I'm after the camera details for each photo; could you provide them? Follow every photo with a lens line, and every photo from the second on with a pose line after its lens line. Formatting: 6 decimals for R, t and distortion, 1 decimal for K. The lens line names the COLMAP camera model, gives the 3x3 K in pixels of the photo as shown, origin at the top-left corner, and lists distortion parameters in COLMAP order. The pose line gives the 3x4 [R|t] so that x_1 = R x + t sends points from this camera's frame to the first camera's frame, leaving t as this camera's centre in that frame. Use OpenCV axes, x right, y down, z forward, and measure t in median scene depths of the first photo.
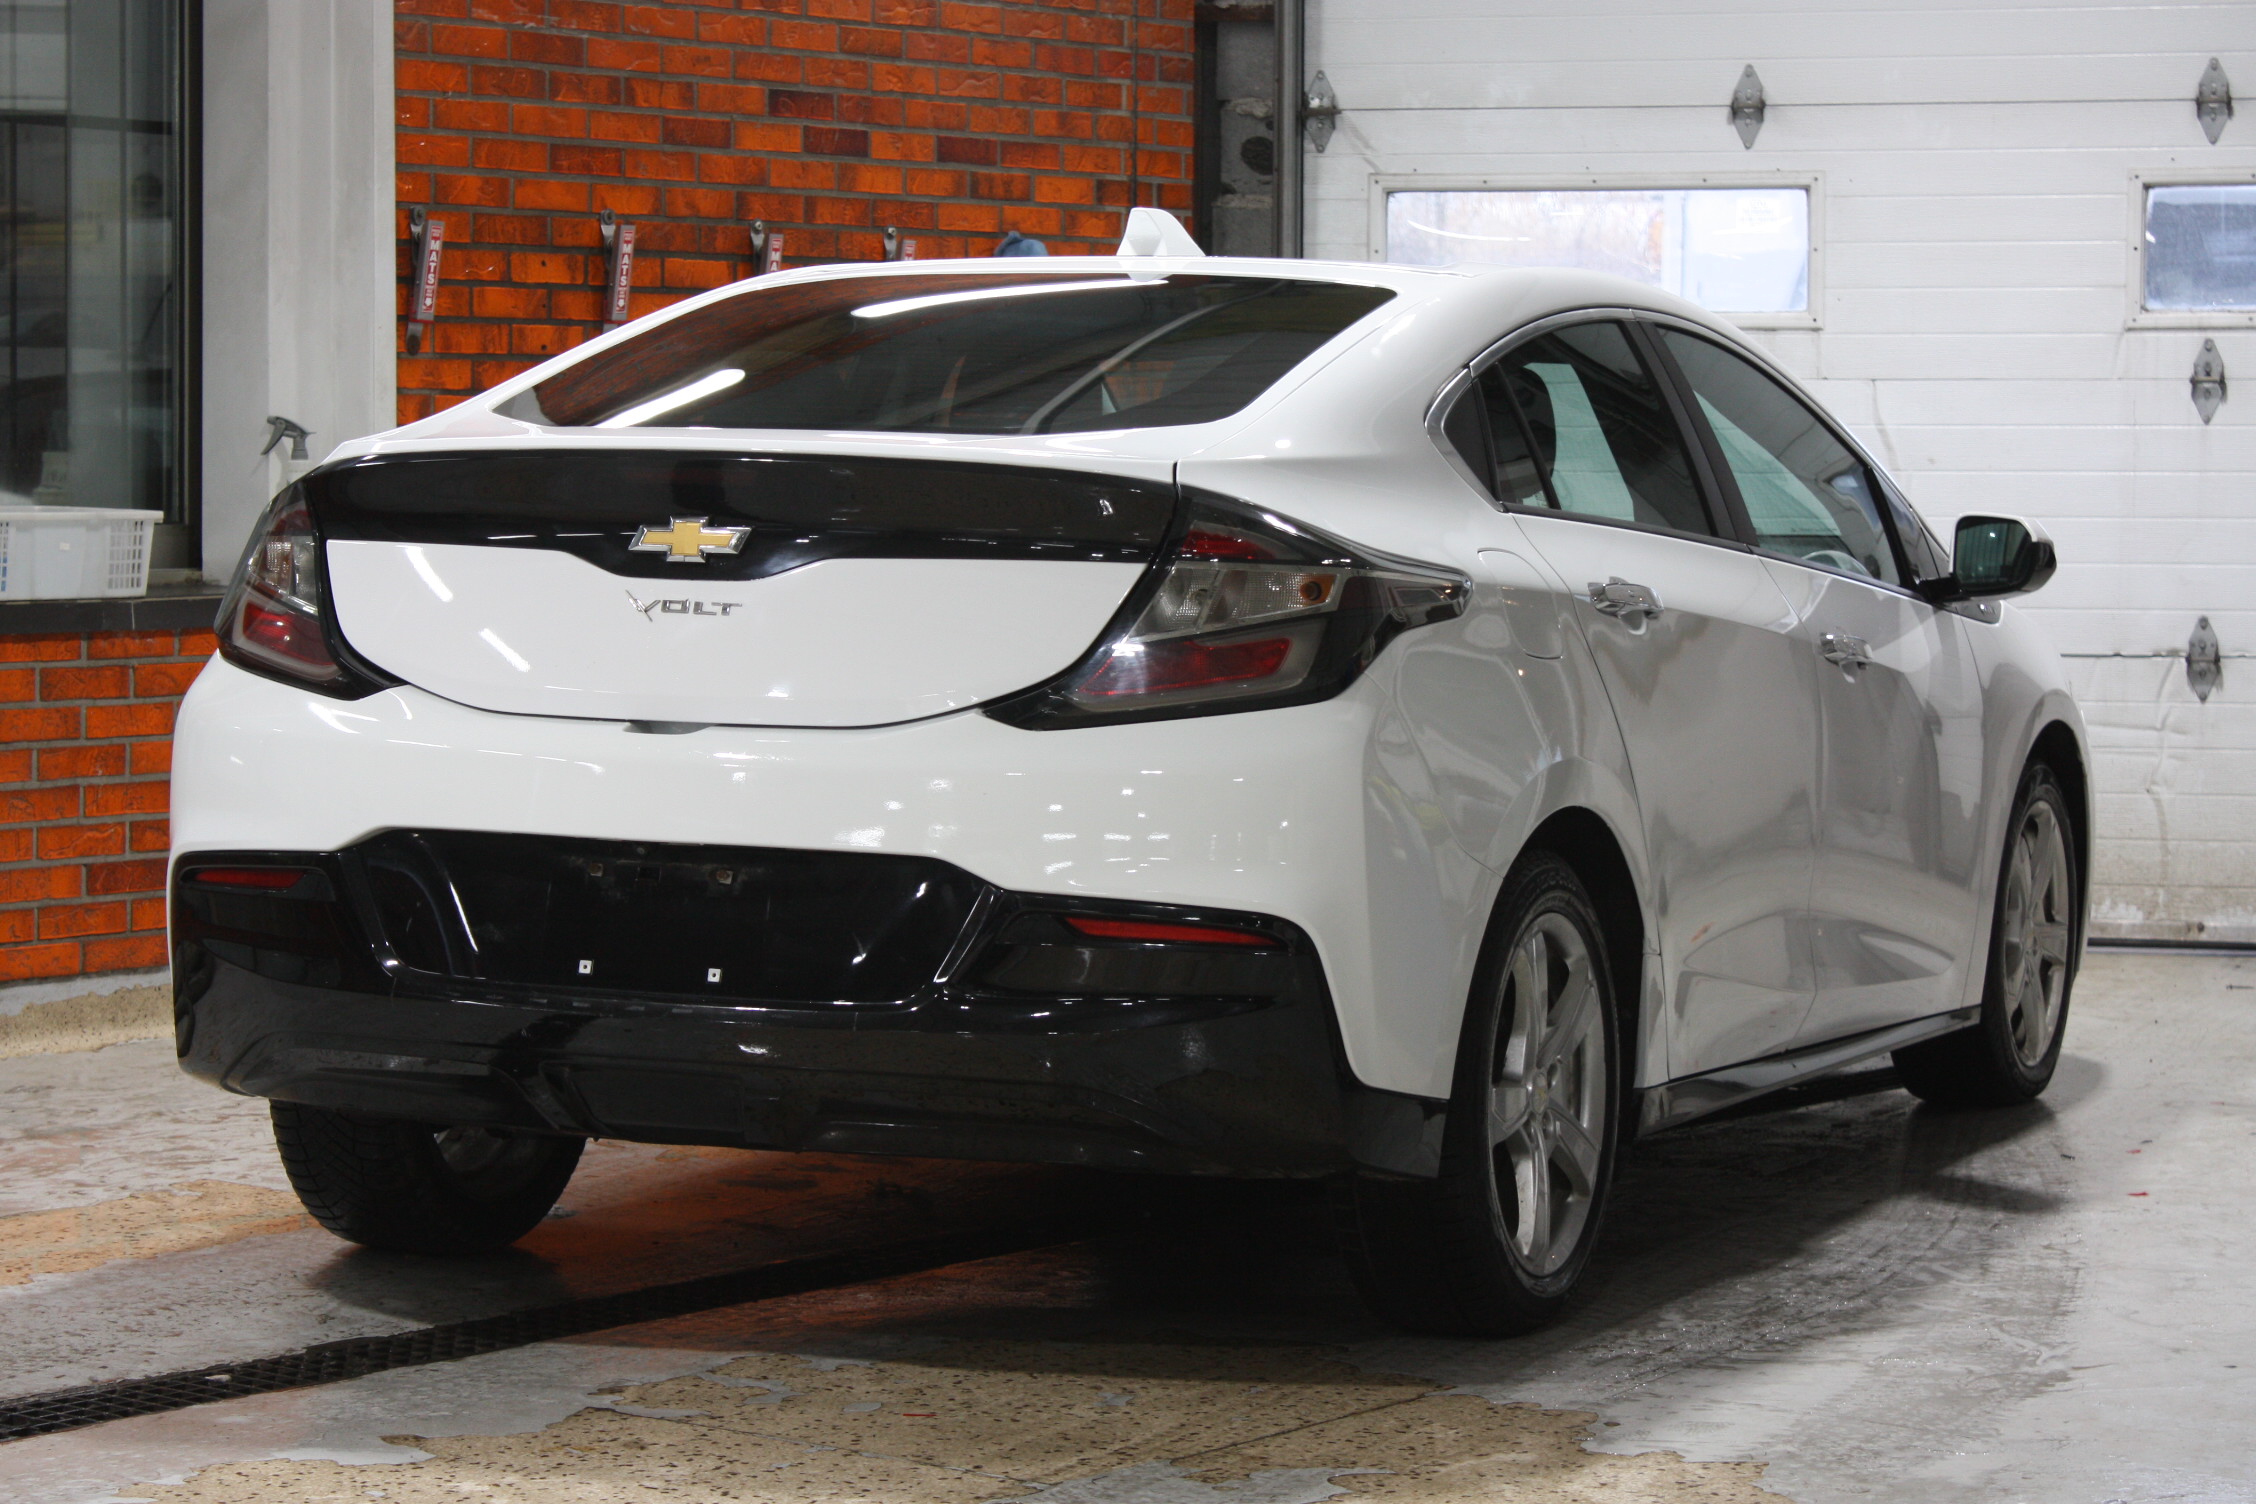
lens RADIAL K [[5393.5, 0, 1132.5], [0, 5393.5, 761.4], [0, 0, 1]] dist [0.164563, 0.000000]
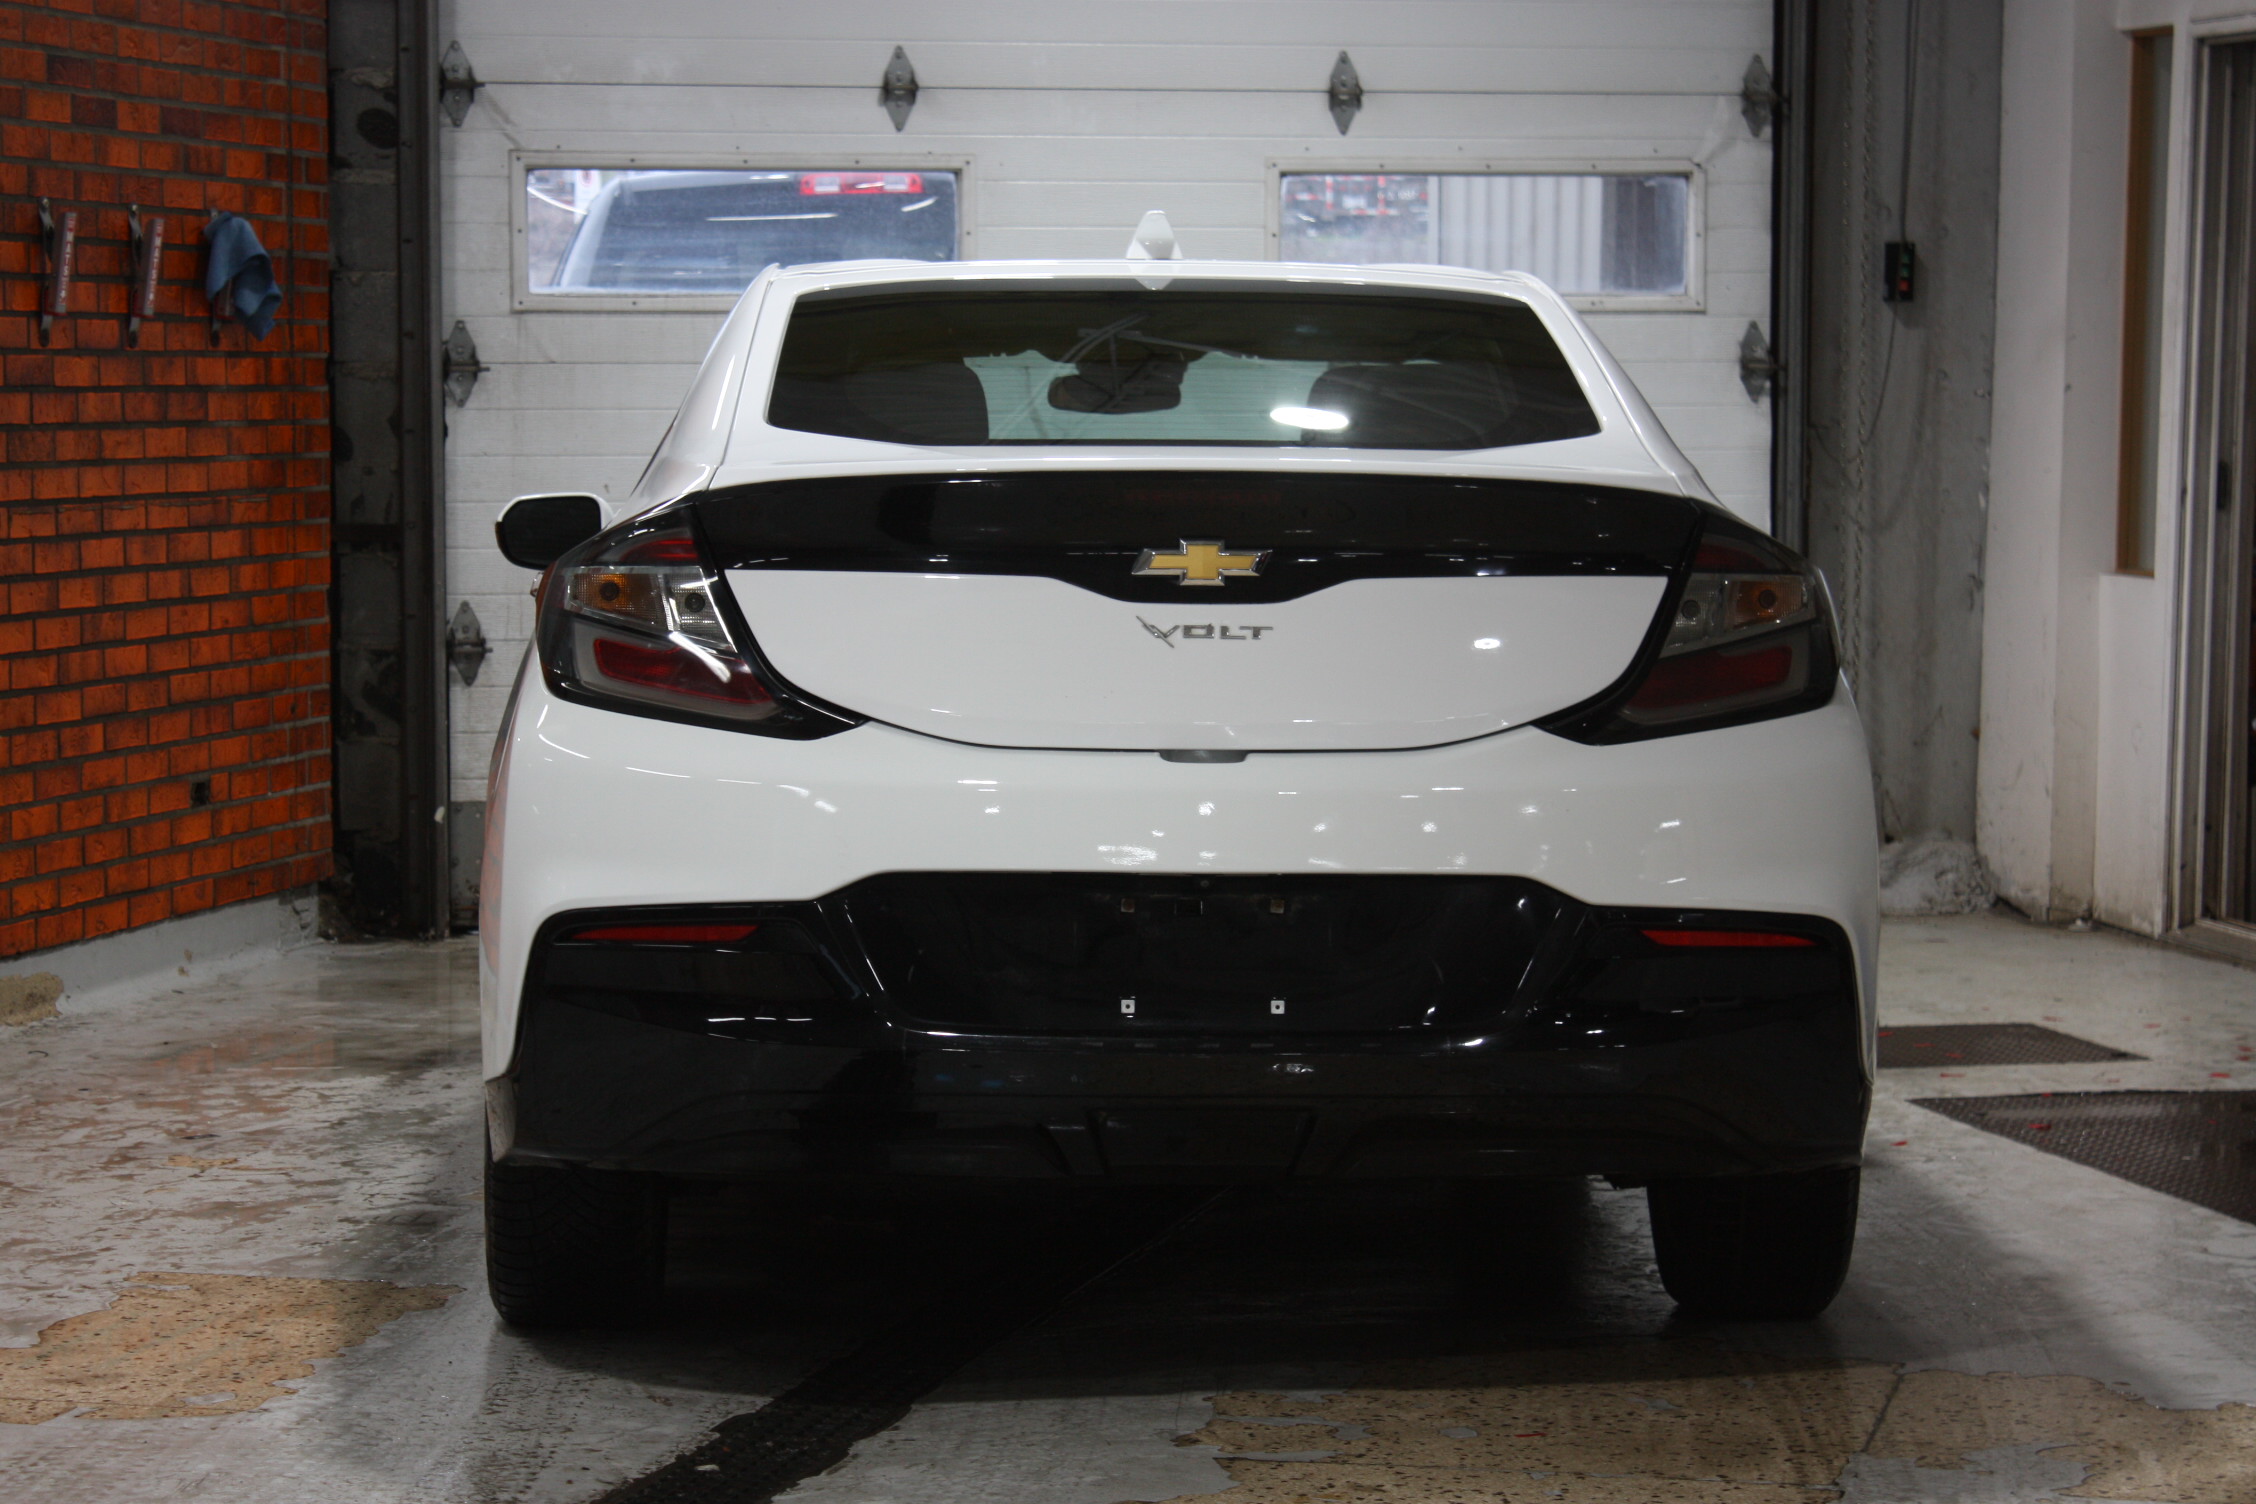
lens RADIAL K [[5664.4, 0, 1119.0], [0, 5664.4, 744.9], [0, 0, 1]] dist [0.152828, 0.000000]
pose [[0.901777, -0.035953, 0.430704, -0.312294], [0.034342, 0.999344, 0.011518, -0.011936], [-0.430835, 0.004404, 0.902420, 0.048663]]
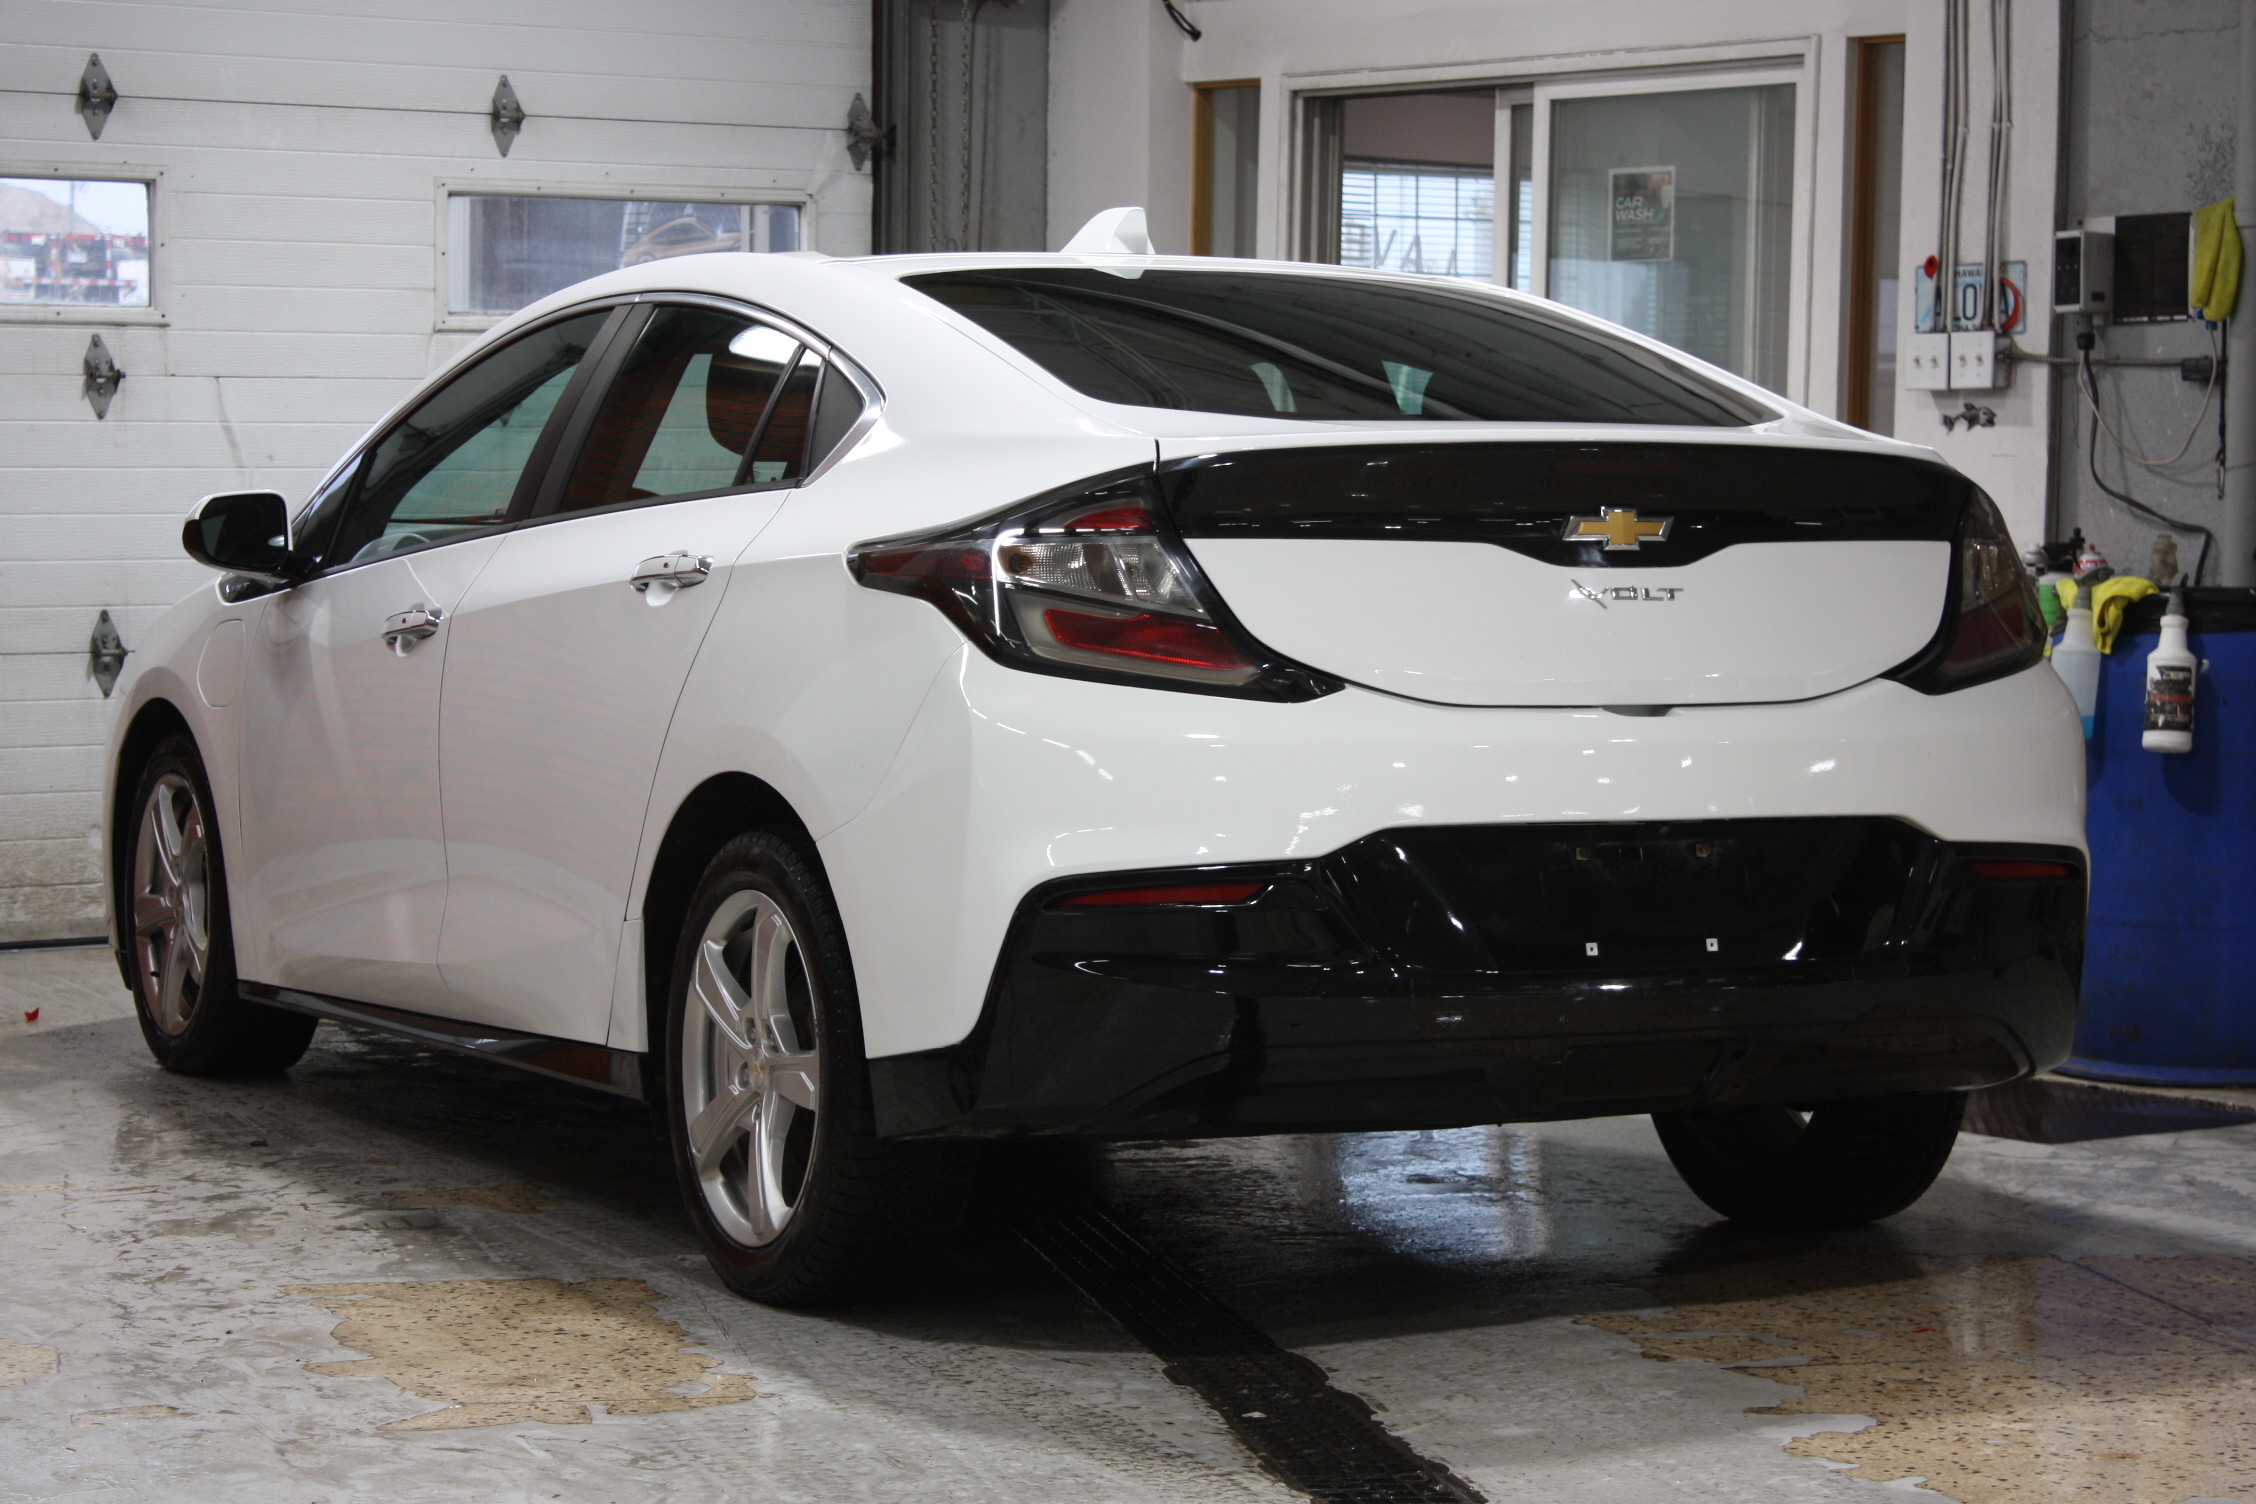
lens RADIAL K [[5357.5, 0, 1133.9], [0, 5357.5, 755.1], [0, 0, 1]] dist [0.199339, 0.000000]
pose [[0.640071, -0.051140, 0.766612, -0.541091], [0.051982, 0.998379, 0.023199, -0.015427], [-0.766556, 0.025000, 0.641691, 0.240133]]
